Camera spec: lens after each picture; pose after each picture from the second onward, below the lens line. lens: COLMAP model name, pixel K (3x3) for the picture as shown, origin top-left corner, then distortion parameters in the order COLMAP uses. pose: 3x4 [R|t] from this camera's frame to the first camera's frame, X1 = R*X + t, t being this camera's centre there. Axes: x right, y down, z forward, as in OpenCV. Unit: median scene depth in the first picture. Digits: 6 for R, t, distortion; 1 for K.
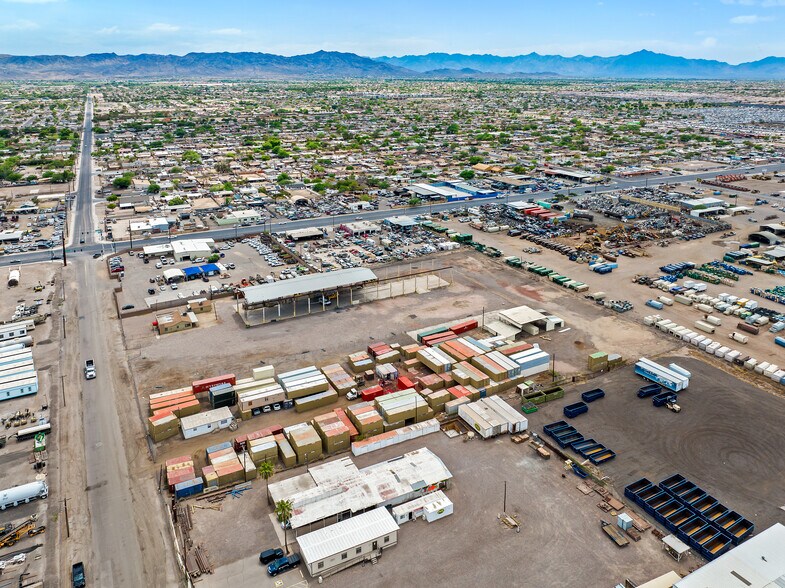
lens RADIAL K [[572.0, 0, 396.0], [0, 572.0, 269.6], [0, 0, 1]] dist [-0.032982, -0.005373]
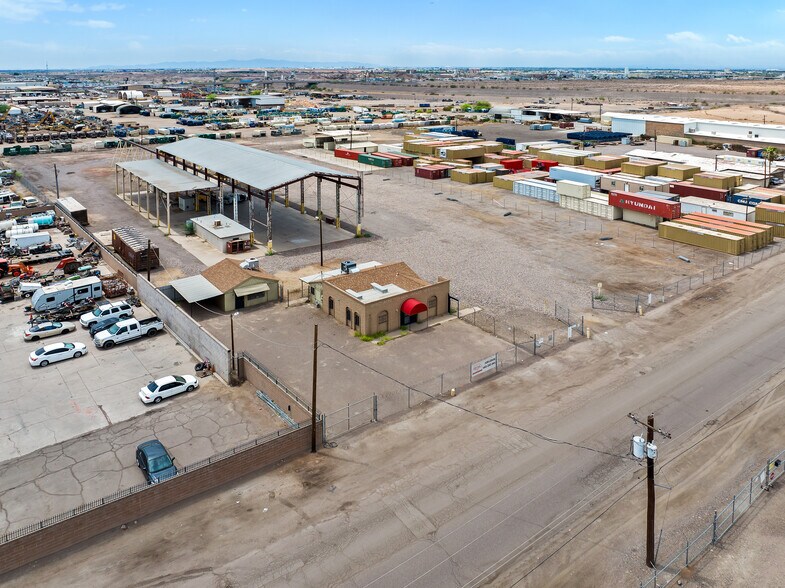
lens RADIAL K [[572.0, 0, 396.0], [0, 572.0, 269.6], [0, 0, 1]] dist [-0.032982, -0.005373]
pose [[-0.139761, -0.327422, 0.934485, -0.592622], [0.321121, 0.877753, 0.355571, -0.015861], [-0.936669, 0.349777, -0.017534, 0.895032]]
